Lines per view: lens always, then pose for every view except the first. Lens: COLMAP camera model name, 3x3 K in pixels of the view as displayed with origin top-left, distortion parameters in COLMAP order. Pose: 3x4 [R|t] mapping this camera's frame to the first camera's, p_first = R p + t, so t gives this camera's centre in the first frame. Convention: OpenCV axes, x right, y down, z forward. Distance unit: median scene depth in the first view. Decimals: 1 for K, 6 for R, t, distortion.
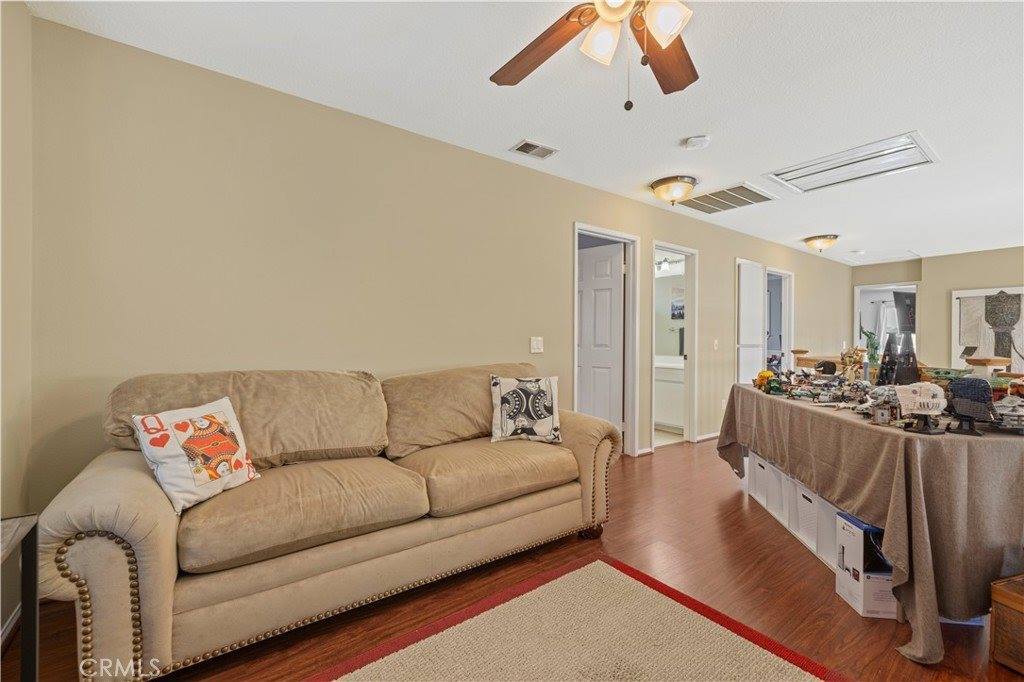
lens RADIAL K [[428.7, 0, 508.4], [0, 428.7, 343.2], [0, 0, 1]] dist [0.003410, 0.000099]
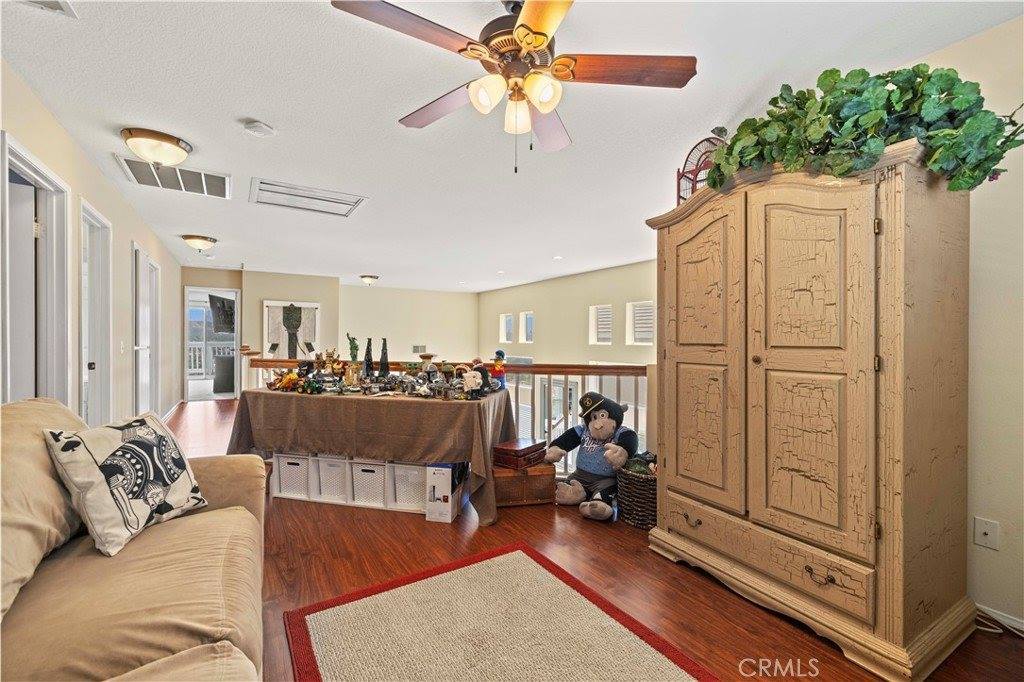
lens RADIAL K [[428.7, 0, 508.4], [0, 428.7, 338.0], [0, 0, 1]] dist [0.003410, 0.000099]
pose [[0.070020, -0.002231, 0.997543, -0.352658], [-0.000353, 0.999997, 0.002261, -0.022106], [-0.997546, -0.000510, 0.070019, 0.329279]]
